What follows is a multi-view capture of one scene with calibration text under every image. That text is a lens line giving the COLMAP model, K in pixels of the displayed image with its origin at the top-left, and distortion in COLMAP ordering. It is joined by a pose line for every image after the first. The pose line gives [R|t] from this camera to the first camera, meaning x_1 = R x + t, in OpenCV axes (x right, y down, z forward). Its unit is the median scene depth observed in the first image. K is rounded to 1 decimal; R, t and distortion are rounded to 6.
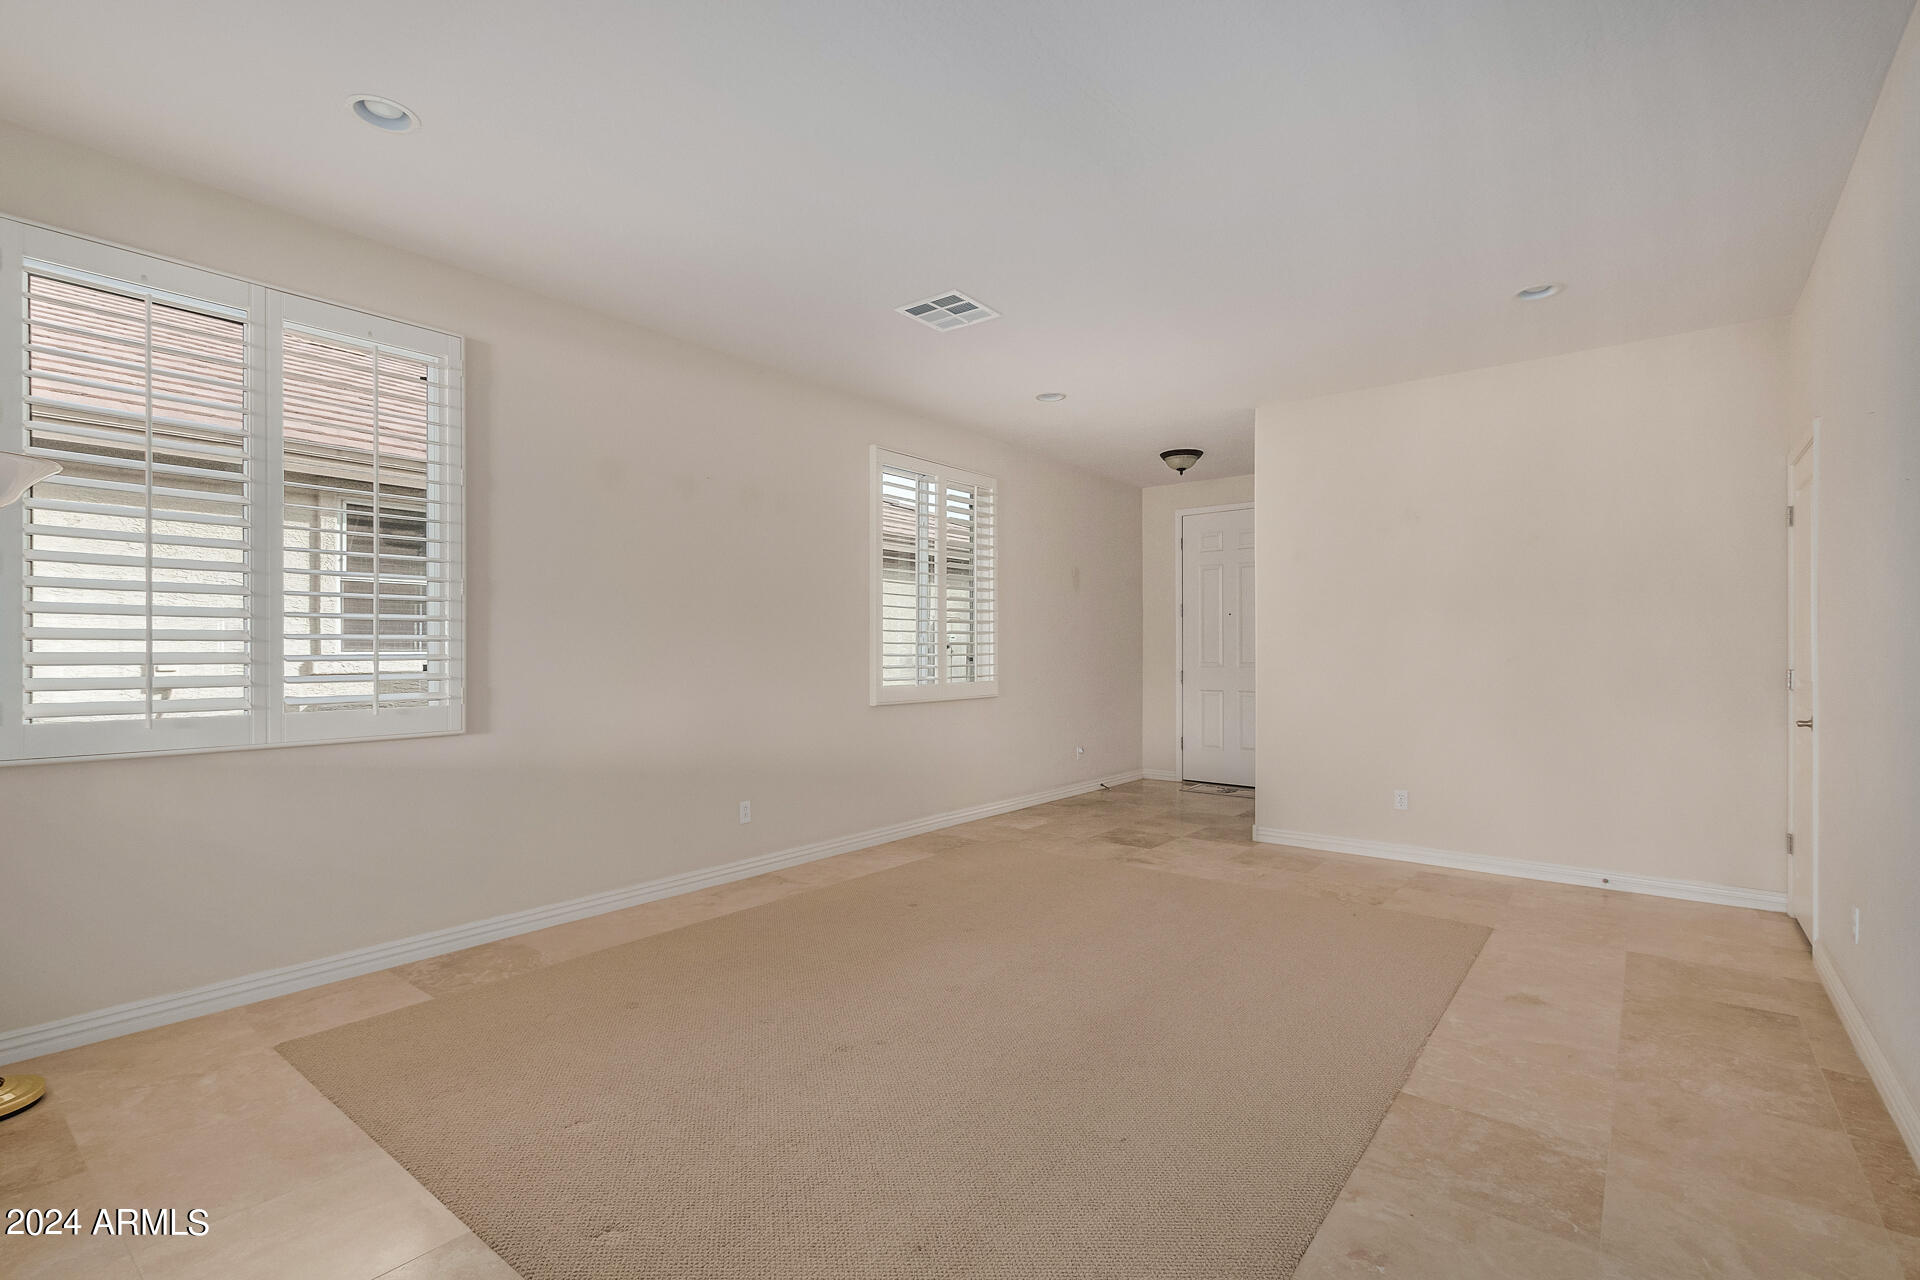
lens RADIAL K [[882.4, 0, 970.1], [0, 882.4, 643.5], [0, 0, 1]] dist [-0.007533, -0.000275]
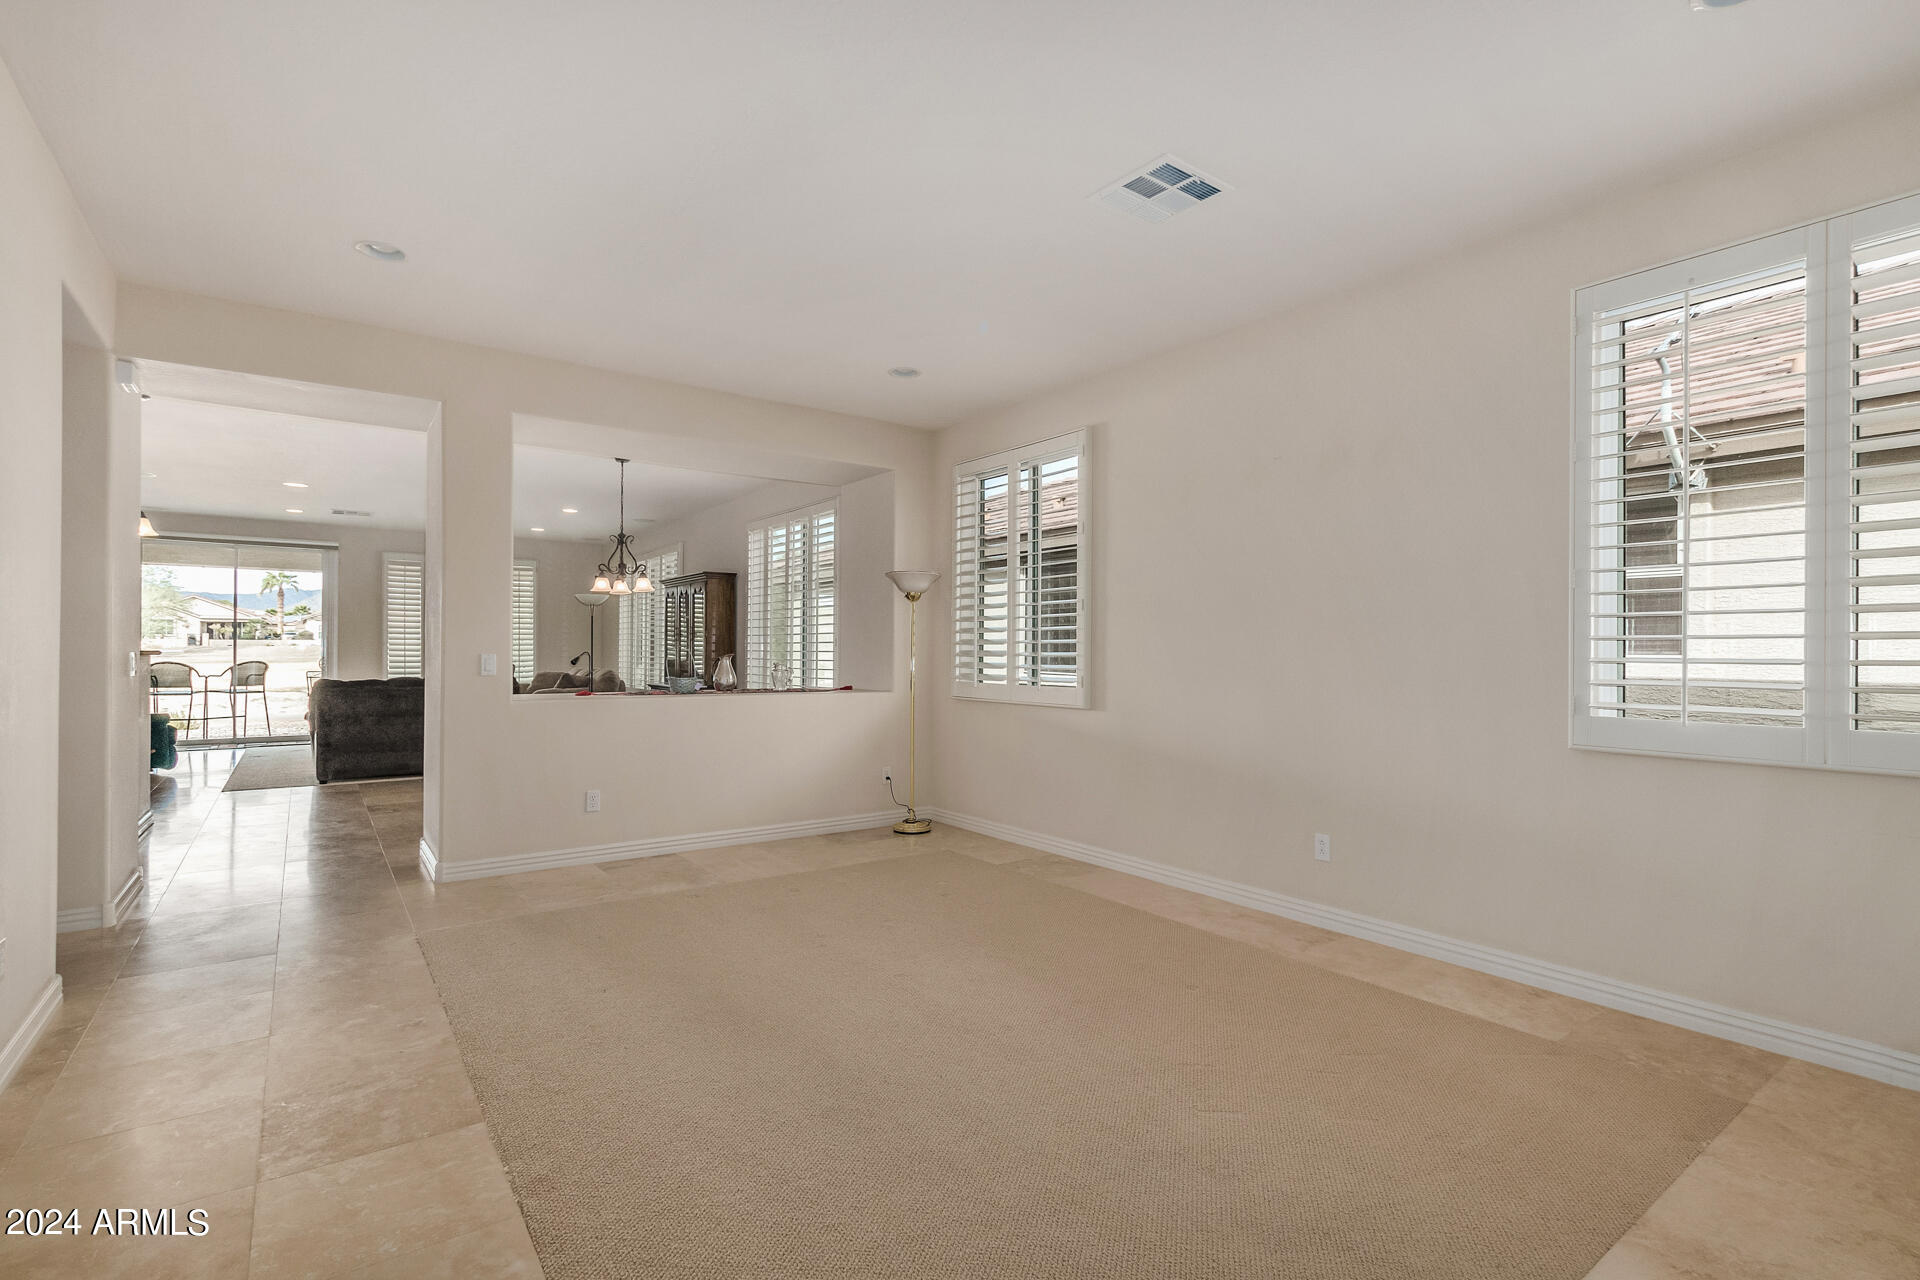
lens RADIAL K [[927.5, 0, 960.0], [0, 927.5, 640.0], [0, 0, 1]] dist [0.016418, 0.000094]
pose [[-0.294029, -0.006225, -0.955776, 0.952509], [0.006180, 0.999946, -0.008414, 0.002640], [0.955776, -0.008381, -0.293975, 1.306230]]
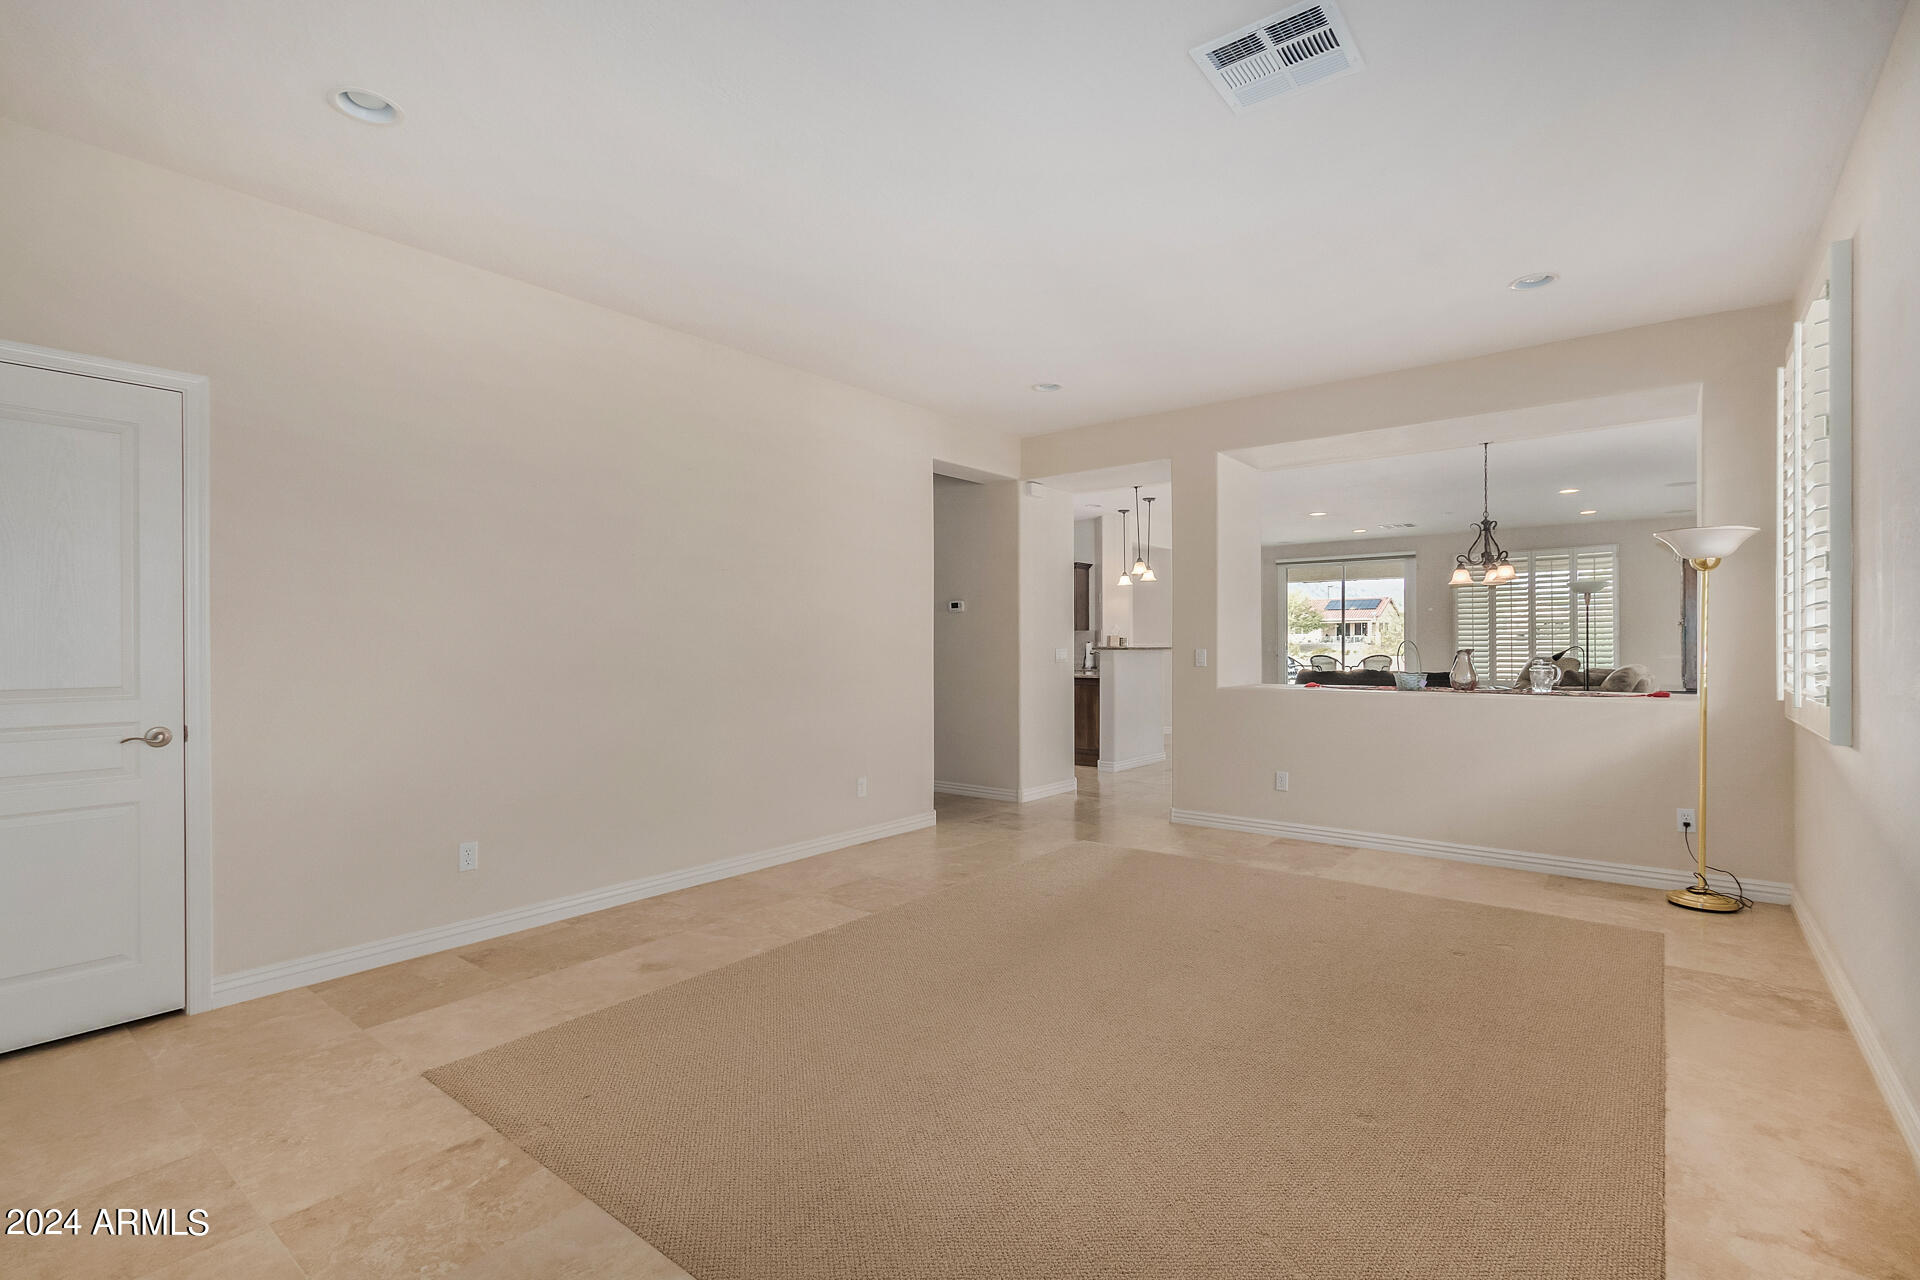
lens RADIAL K [[890.2, 0, 919.7], [0, 890.2, 643.4], [0, 0, 1]] dist [-0.001636, -0.000140]
pose [[-0.997956, 0.004303, 0.063753, 0.214982], [0.003809, 0.999962, -0.007869, 0.011359], [-0.063784, -0.007610, -0.997935, 1.949168]]
